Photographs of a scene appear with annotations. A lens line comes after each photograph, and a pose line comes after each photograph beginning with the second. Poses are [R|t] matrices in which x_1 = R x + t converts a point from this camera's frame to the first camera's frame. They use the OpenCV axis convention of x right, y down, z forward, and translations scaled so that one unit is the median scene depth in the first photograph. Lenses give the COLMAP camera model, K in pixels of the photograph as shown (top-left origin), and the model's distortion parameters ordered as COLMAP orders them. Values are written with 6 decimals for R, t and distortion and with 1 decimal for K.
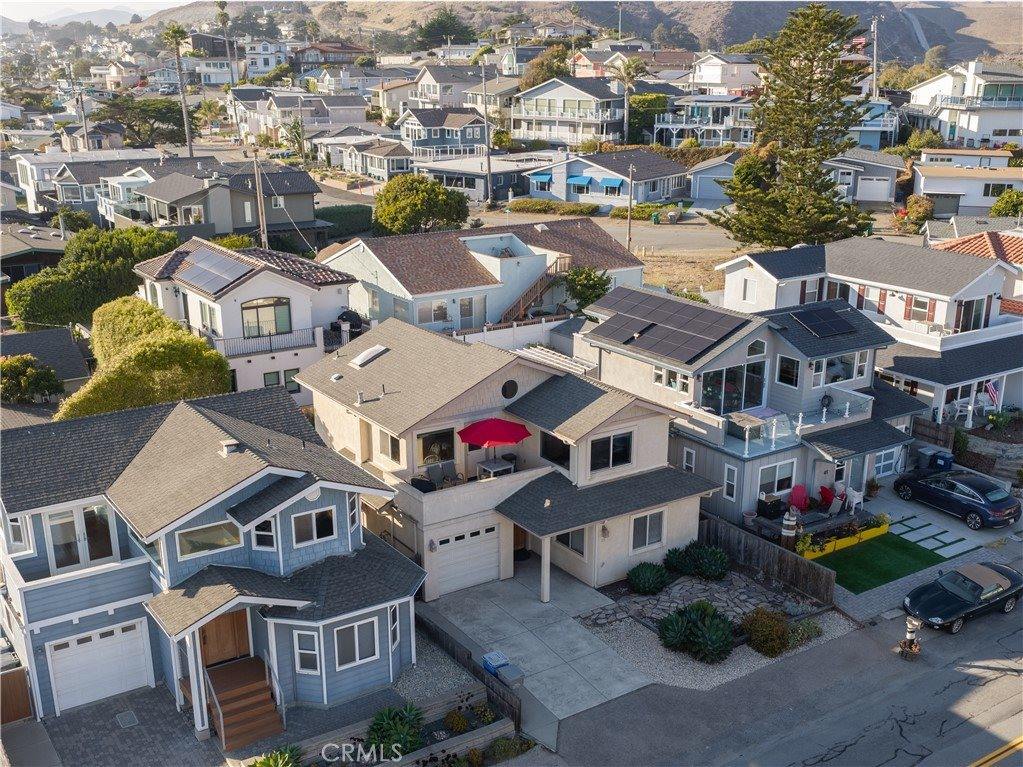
lens RADIAL K [[1103.3, 0, 512.2], [0, 1103.3, 449.0], [0, 0, 1]] dist [0.004413, -0.007635]
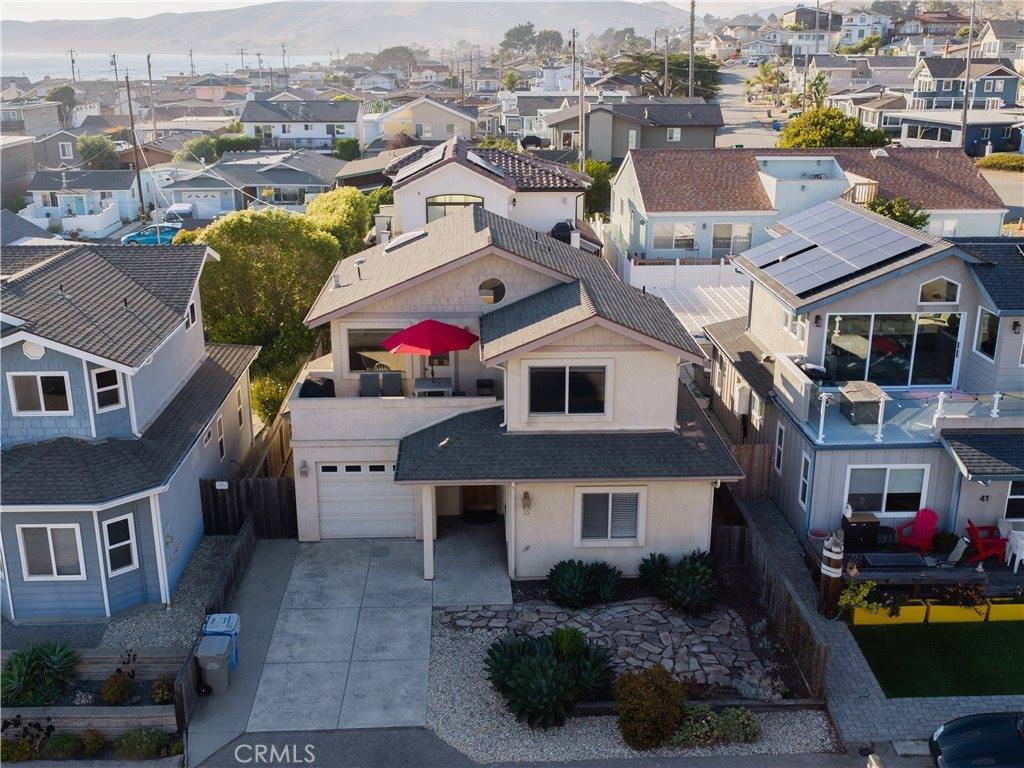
lens RADIAL K [[1084.1, 0, 511.2], [0, 1084.1, 419.9], [0, 0, 1]] dist [0.008312, -0.011963]
pose [[0.853344, 0.168243, -0.493455, 0.362015], [-0.172860, 0.984264, 0.036652, 0.001808], [0.491857, 0.054021, 0.868999, 0.365305]]
